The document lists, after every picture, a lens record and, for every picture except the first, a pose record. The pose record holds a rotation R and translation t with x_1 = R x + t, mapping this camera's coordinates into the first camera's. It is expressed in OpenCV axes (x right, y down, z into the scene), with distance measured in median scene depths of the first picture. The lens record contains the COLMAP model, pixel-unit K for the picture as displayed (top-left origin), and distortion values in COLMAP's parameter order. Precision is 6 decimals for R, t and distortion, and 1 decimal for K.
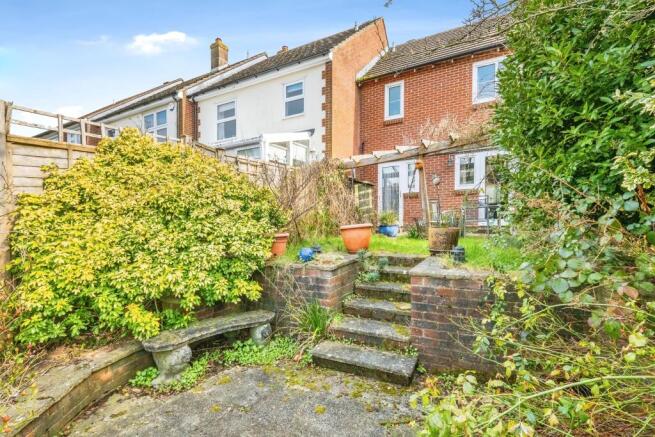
lens RADIAL K [[306.9, 0, 327.5], [0, 306.9, 218.5], [0, 0, 1]] dist [-0.000183, -0.000267]
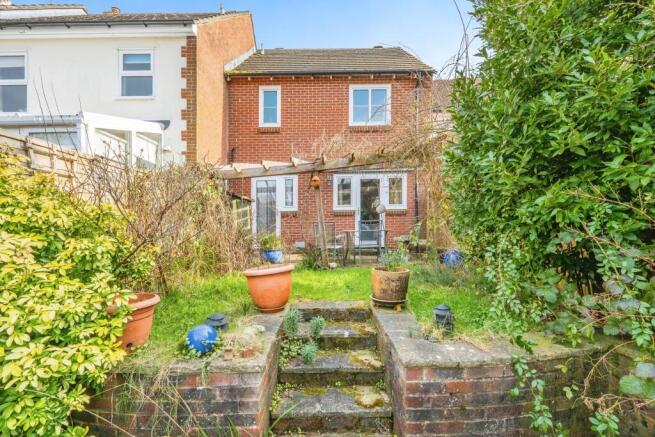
lens RADIAL K [[295.2, 0, 328.5], [0, 295.2, 231.9], [0, 0, 1]] dist [-0.001000, -0.001543]
pose [[0.874267, 0.004513, 0.485425, -0.053073], [-0.008384, 0.999948, 0.005804, -0.030310], [-0.485373, -0.009143, 0.874259, 0.188618]]
